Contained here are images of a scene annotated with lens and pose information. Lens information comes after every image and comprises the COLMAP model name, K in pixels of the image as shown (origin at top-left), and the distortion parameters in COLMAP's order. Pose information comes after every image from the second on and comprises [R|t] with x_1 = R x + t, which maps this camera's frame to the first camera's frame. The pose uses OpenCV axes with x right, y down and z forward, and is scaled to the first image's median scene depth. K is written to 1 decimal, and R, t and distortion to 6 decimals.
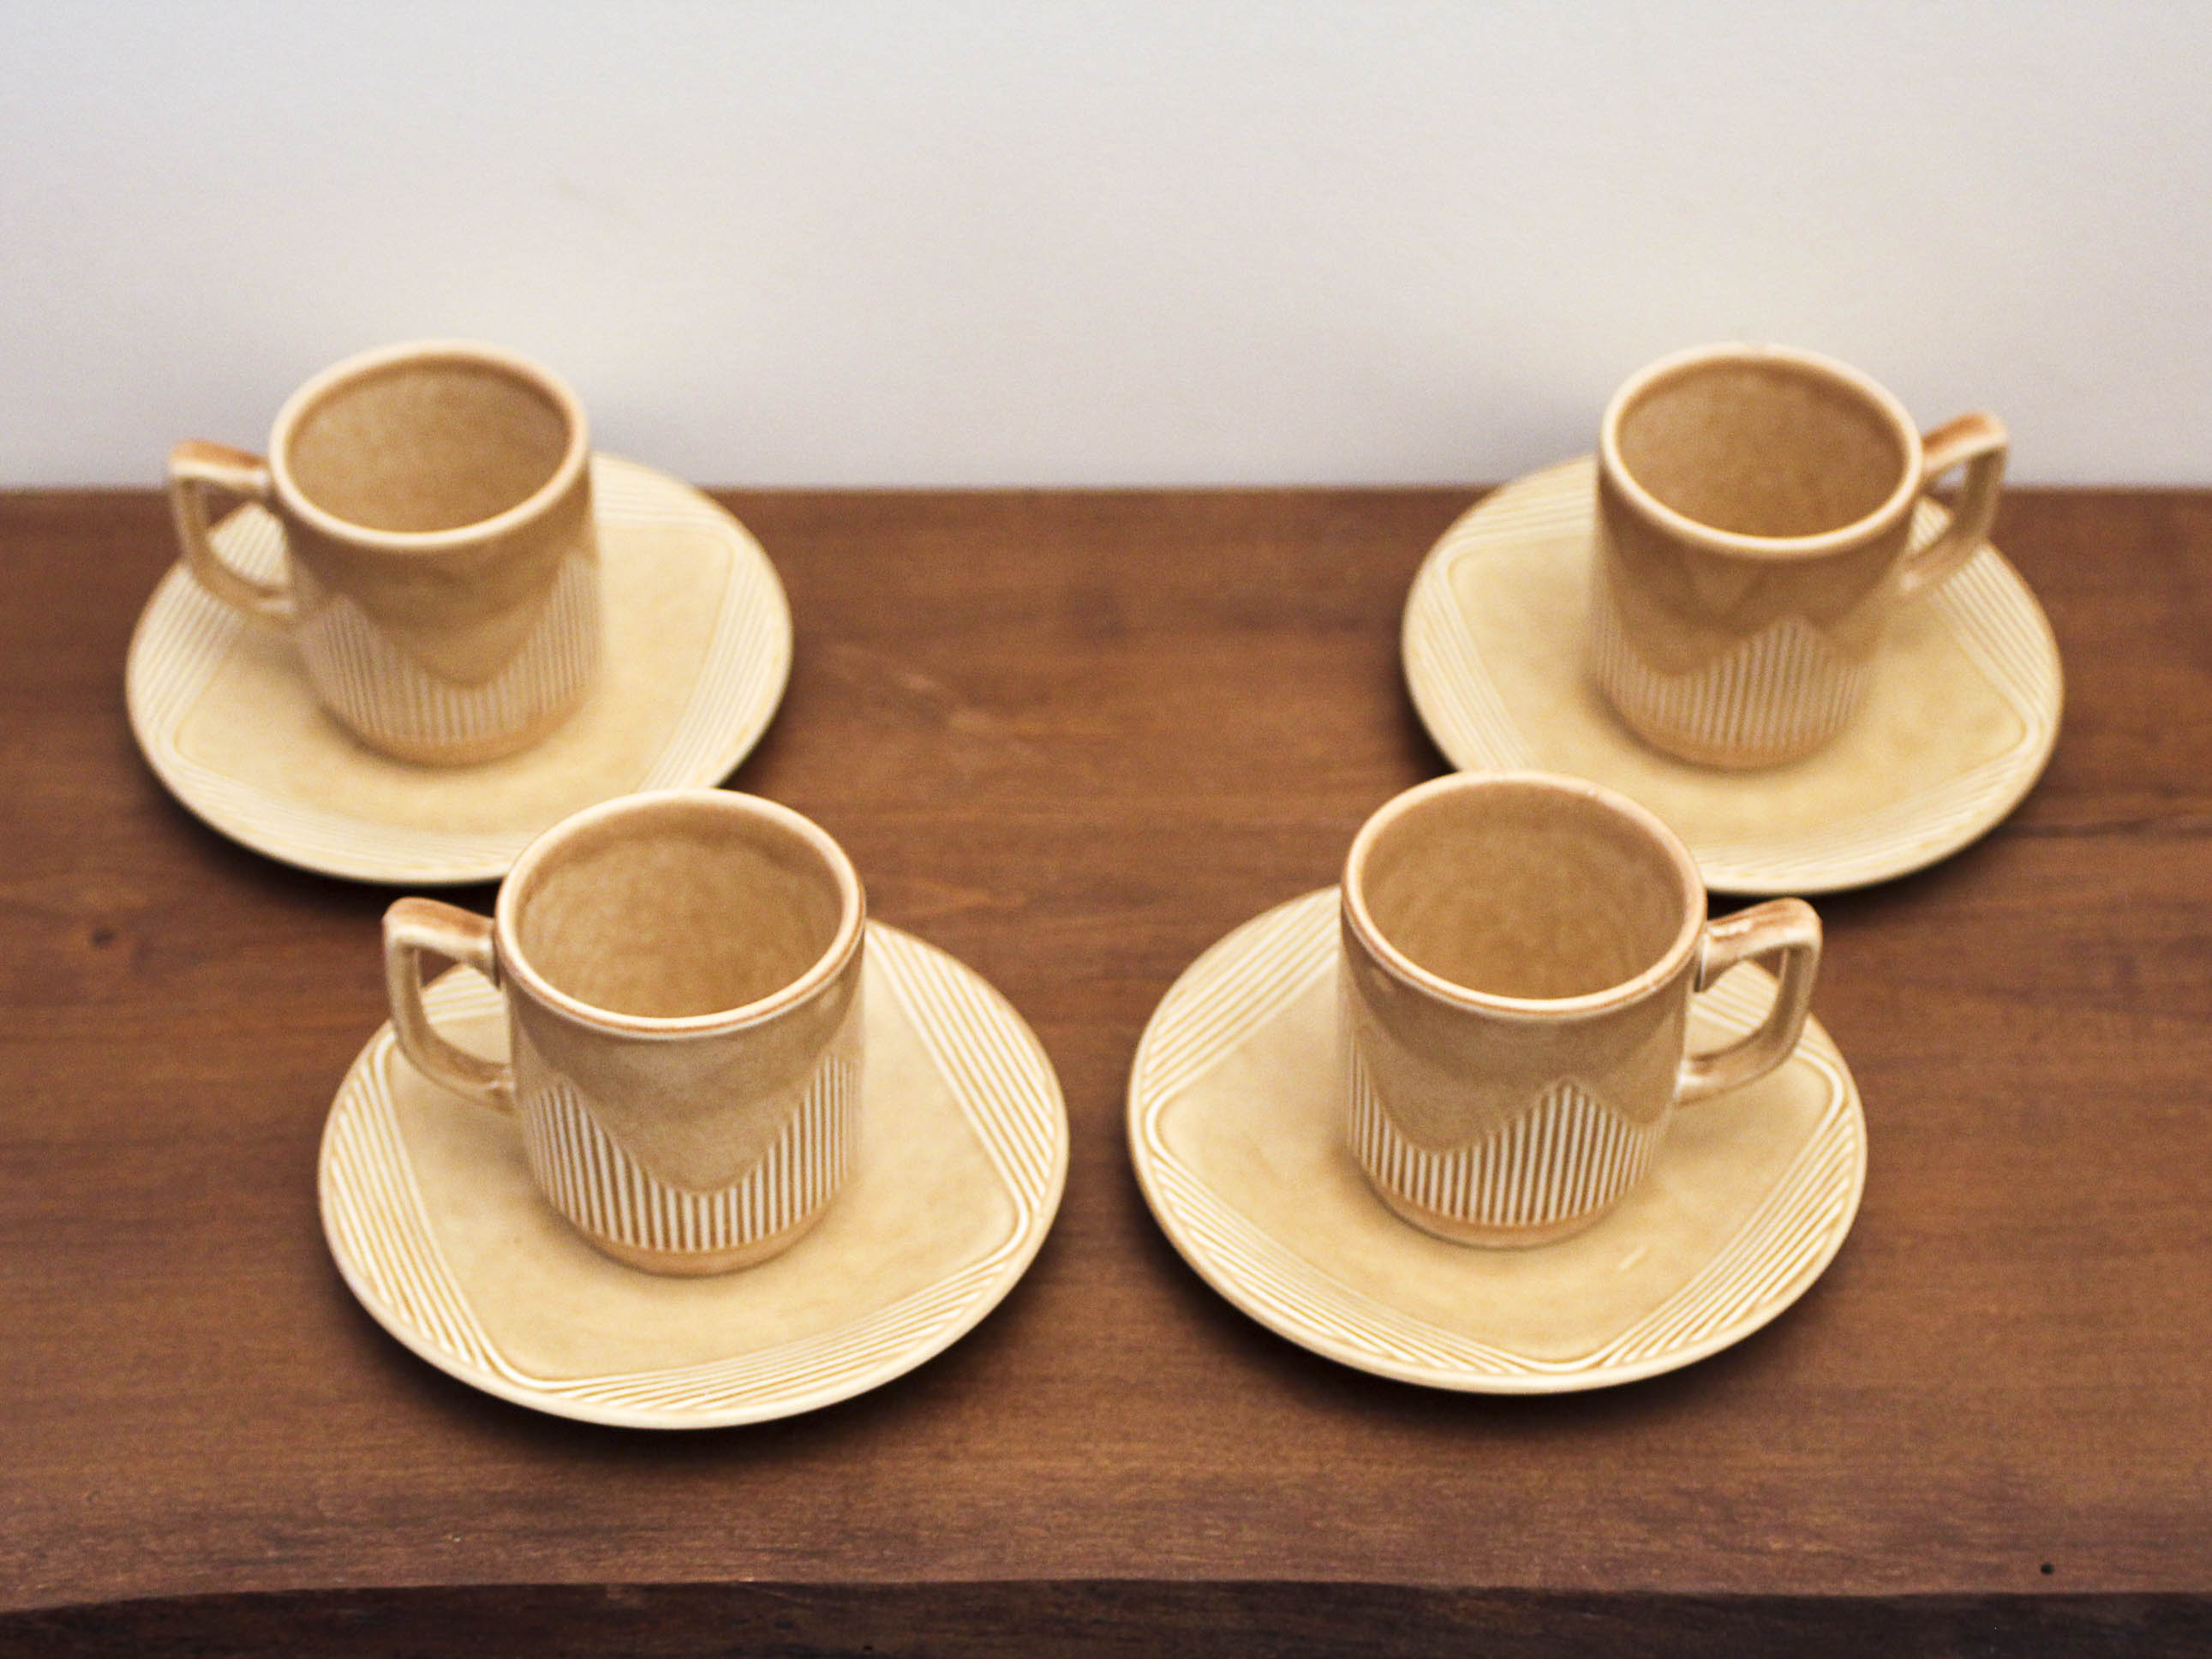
lens RADIAL K [[3796.5, 0, 1106.0], [0, 3796.5, 829.5], [0, 0, 1]] dist [-0.072641, -0.042737]
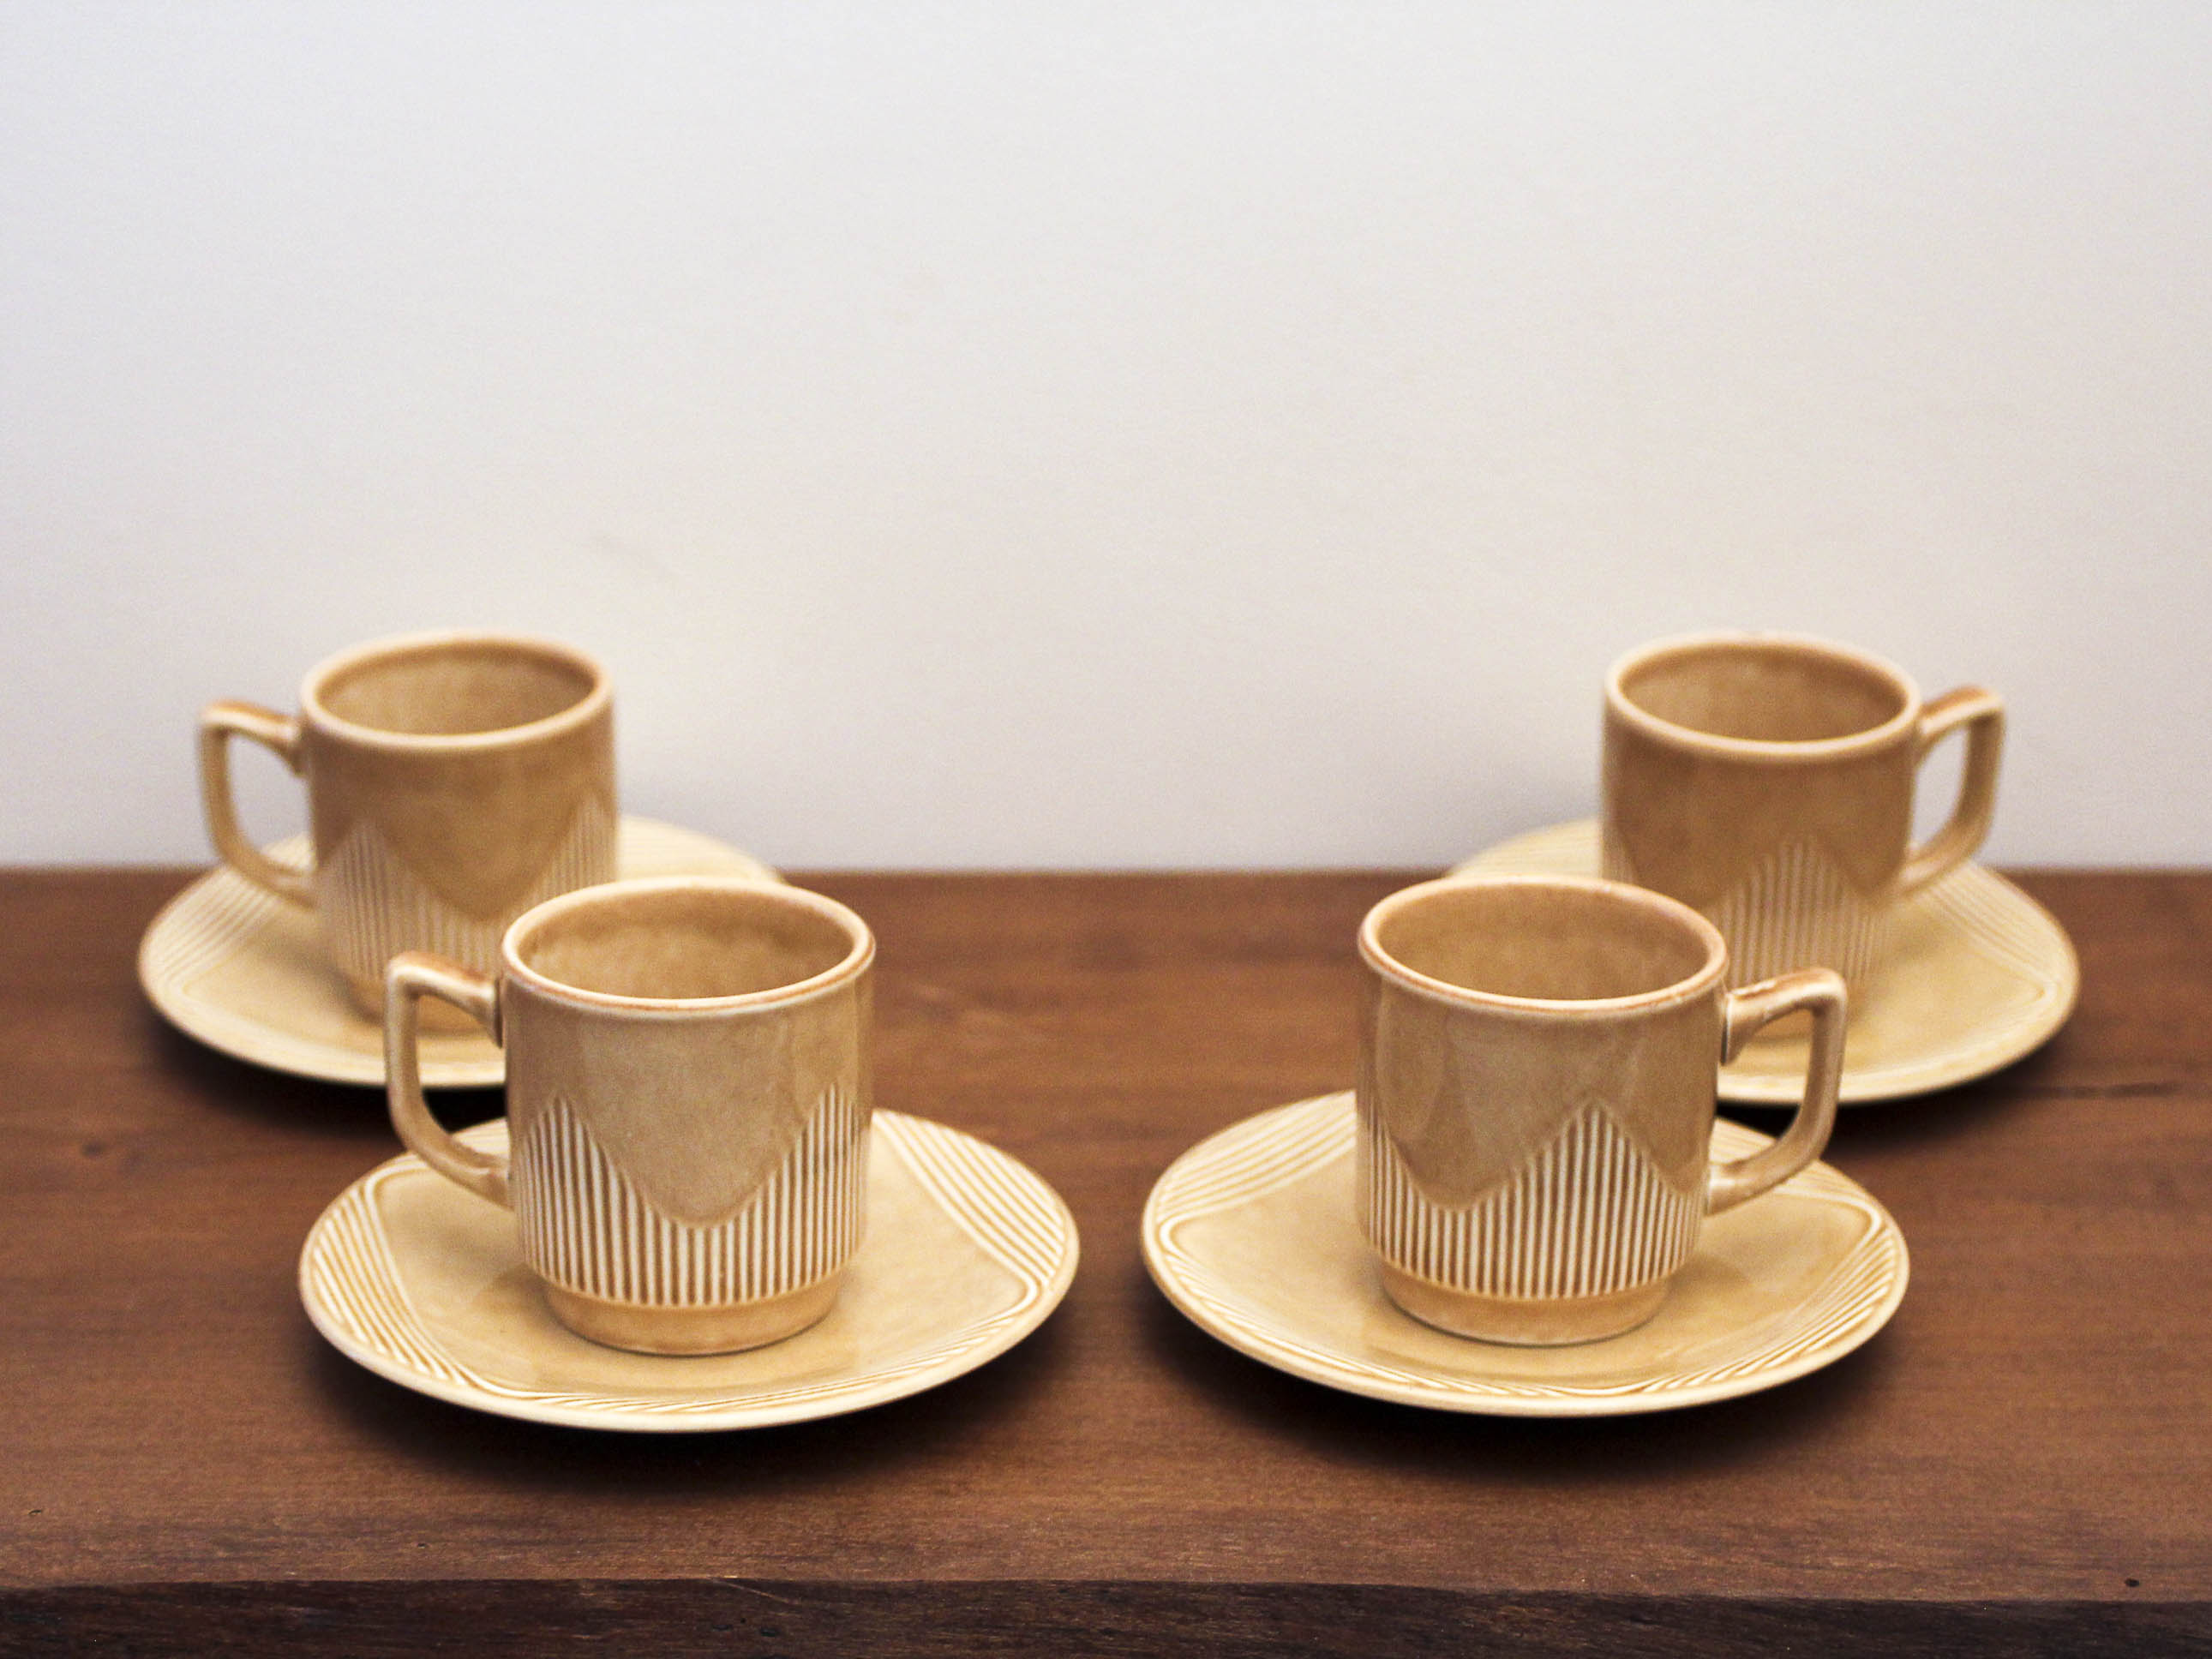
lens RADIAL K [[3755.3, 0, 1106.0], [0, 3755.3, 829.5], [0, 0, 1]] dist [-0.079628, 0.012185]
pose [[0.999991, 0.002587, -0.003479, -0.000165], [-0.003608, 0.941453, -0.337124, 0.323802], [0.002403, 0.337133, 0.941454, 0.072348]]
